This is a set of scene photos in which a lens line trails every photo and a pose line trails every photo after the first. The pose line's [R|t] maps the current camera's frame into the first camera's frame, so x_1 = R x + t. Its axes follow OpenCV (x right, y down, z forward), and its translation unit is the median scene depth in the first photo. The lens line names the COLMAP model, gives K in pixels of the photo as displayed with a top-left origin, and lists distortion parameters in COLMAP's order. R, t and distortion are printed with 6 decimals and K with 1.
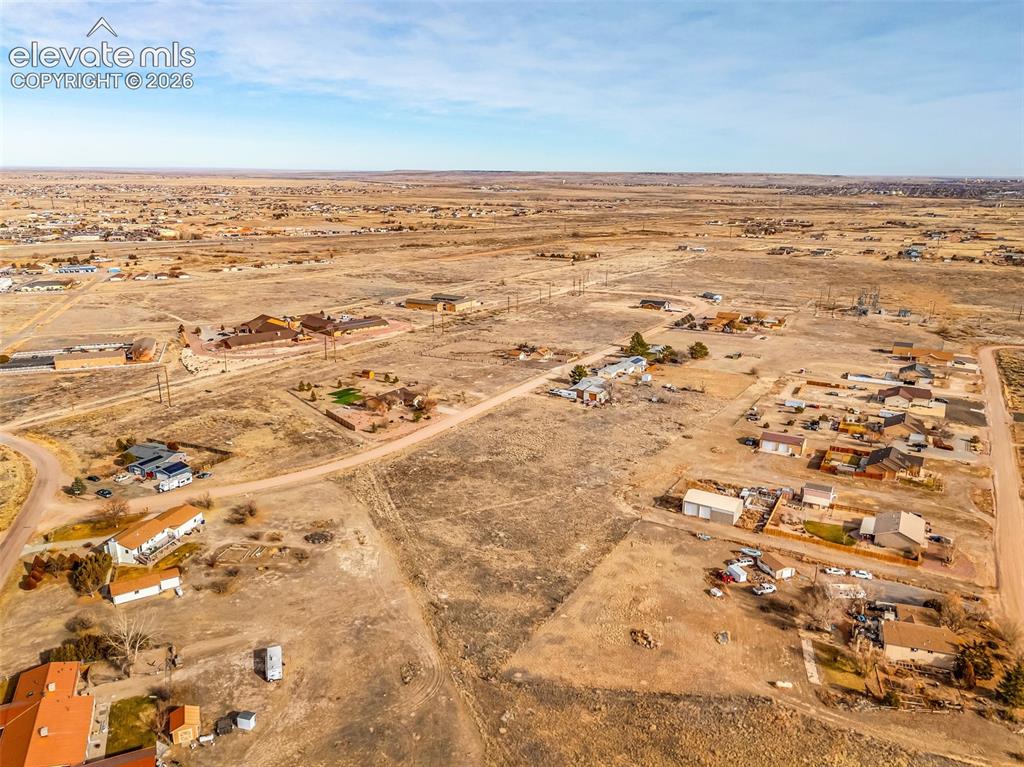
lens RADIAL K [[750.2, 0, 517.5], [0, 750.2, 387.0], [0, 0, 1]] dist [0.070268, -0.048991]
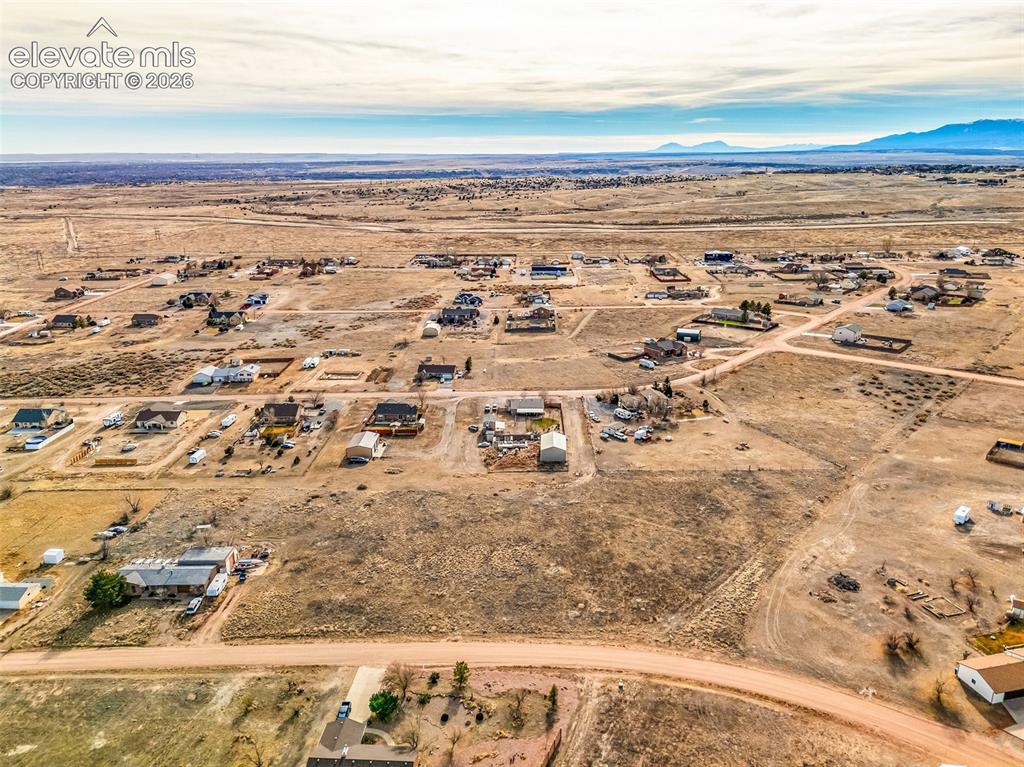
lens RADIAL K [[750.2, 0, 513.0], [0, 750.2, 387.0], [0, 0, 1]] dist [0.070268, -0.048991]
pose [[-0.477180, -0.266424, 0.837447, -0.584116], [0.240979, 0.876742, 0.416236, -0.374141], [-0.845120, 0.400427, -0.354161, 1.166655]]
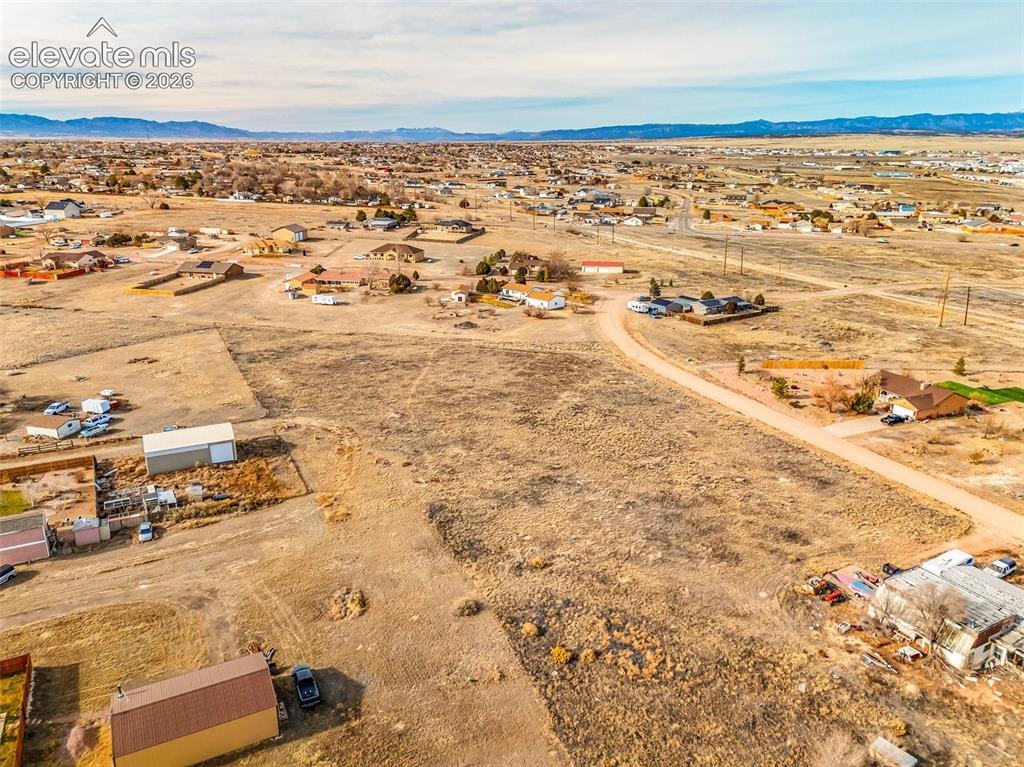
lens RADIAL K [[750.2, 0, 516.8], [0, 750.2, 385.7], [0, 0, 1]] dist [0.070268, -0.048991]
pose [[-0.545421, 0.250841, -0.799747, 0.483037], [-0.237222, 0.868955, 0.434331, -0.182423], [0.803892, 0.426611, -0.414441, 1.168685]]
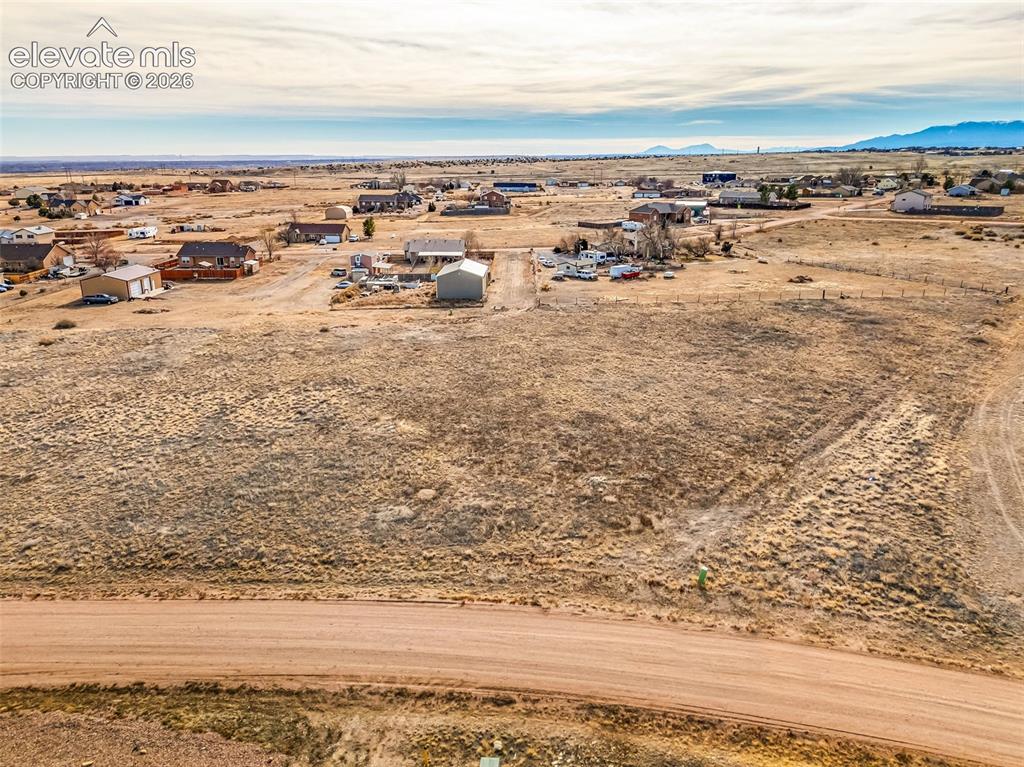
lens RADIAL K [[750.2, 0, 516.8], [0, 750.2, 379.4], [0, 0, 1]] dist [0.070268, -0.048991]
pose [[-0.493556, -0.250955, 0.832721, -0.294130], [0.236630, 0.882597, 0.406238, -0.025661], [-0.836905, 0.397548, -0.376227, 1.004171]]
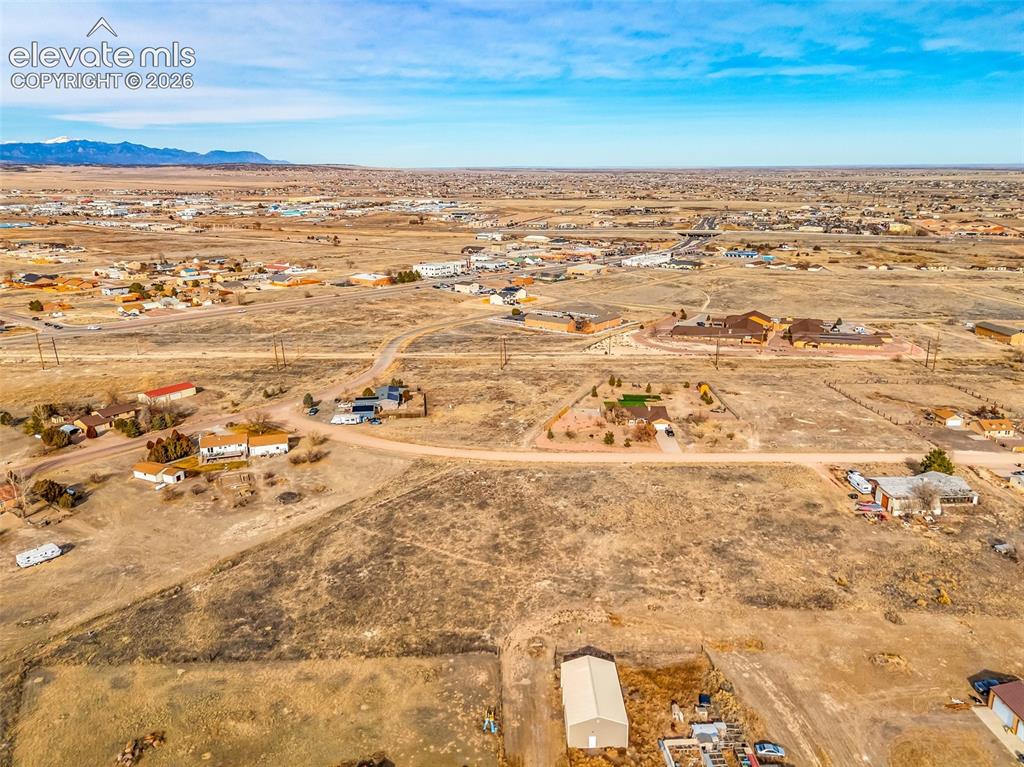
lens RADIAL K [[750.2, 0, 515.8], [0, 750.2, 382.1], [0, 0, 1]] dist [0.070268, -0.048991]
pose [[0.530011, 0.222926, -0.818164, 0.508315], [-0.225385, 0.967156, 0.117516, -0.101012], [0.817490, 0.122117, 0.562847, 0.484848]]
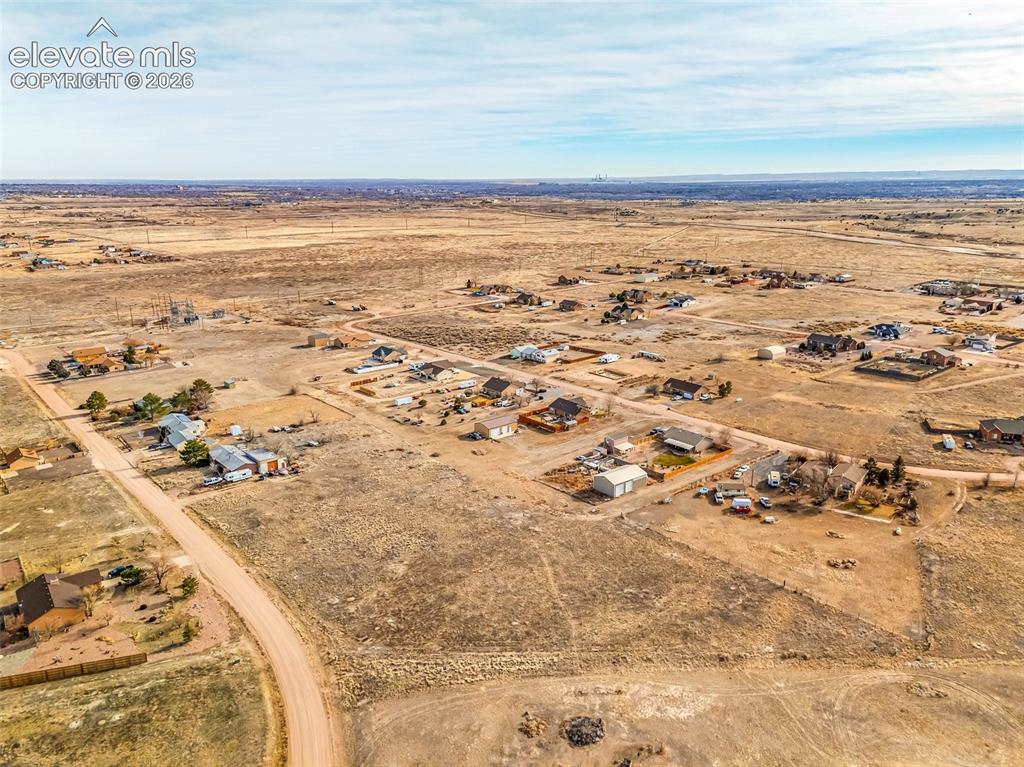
lens RADIAL K [[750.2, 0, 513.0], [0, 750.2, 382.3], [0, 0, 1]] dist [0.070268, -0.048991]
pose [[0.354961, -0.257808, 0.898631, -0.589986], [0.264571, 0.949632, 0.167933, -0.160425], [-0.896663, 0.178142, 0.405291, 0.537564]]
